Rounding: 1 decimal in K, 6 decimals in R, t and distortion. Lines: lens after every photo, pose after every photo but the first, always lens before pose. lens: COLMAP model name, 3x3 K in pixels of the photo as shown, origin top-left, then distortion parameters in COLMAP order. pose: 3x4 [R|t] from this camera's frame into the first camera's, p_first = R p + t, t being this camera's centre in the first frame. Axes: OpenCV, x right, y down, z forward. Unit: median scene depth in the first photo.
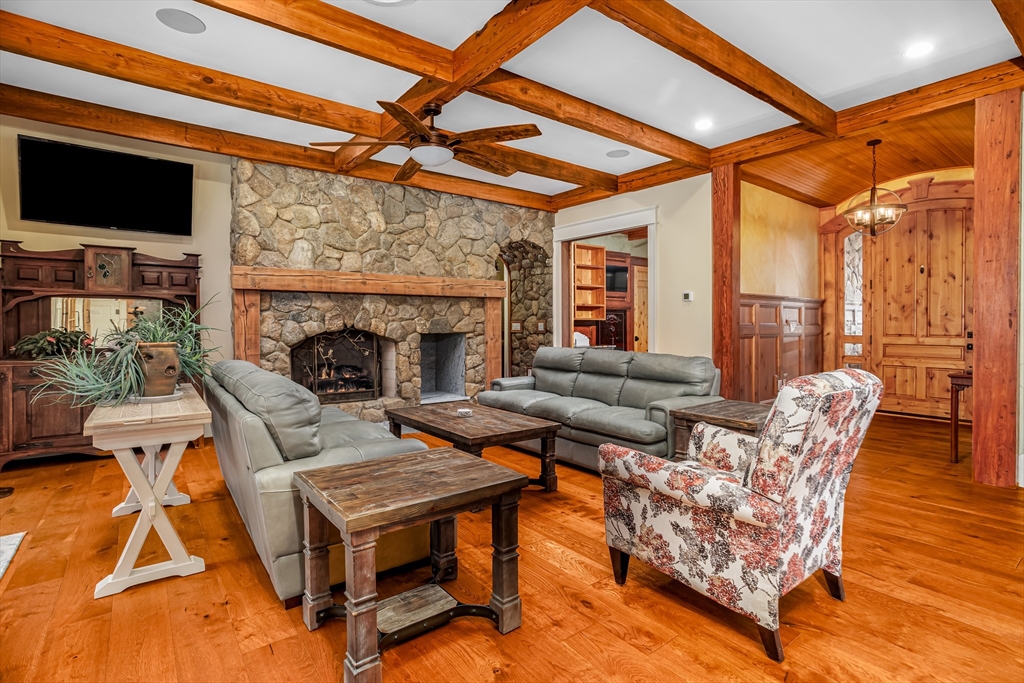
lens RADIAL K [[496.3, 0, 519.0], [0, 496.3, 335.1], [0, 0, 1]] dist [-0.031414, 0.010404]
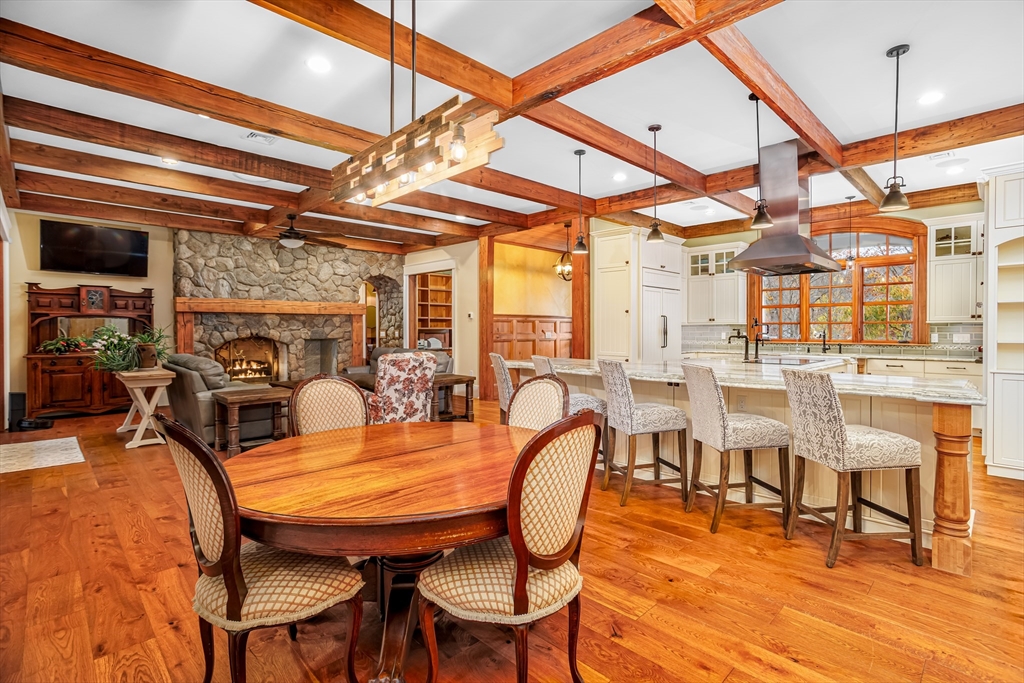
lens RADIAL K [[496.3, 0, 505.7], [0, 496.3, 340.5], [0, 0, 1]] dist [-0.031414, 0.010404]
pose [[0.995884, -0.004861, 0.090502, 0.300830], [0.005024, 0.999986, -0.001571, 0.007107], [-0.090493, 0.002019, 0.995895, -0.605553]]
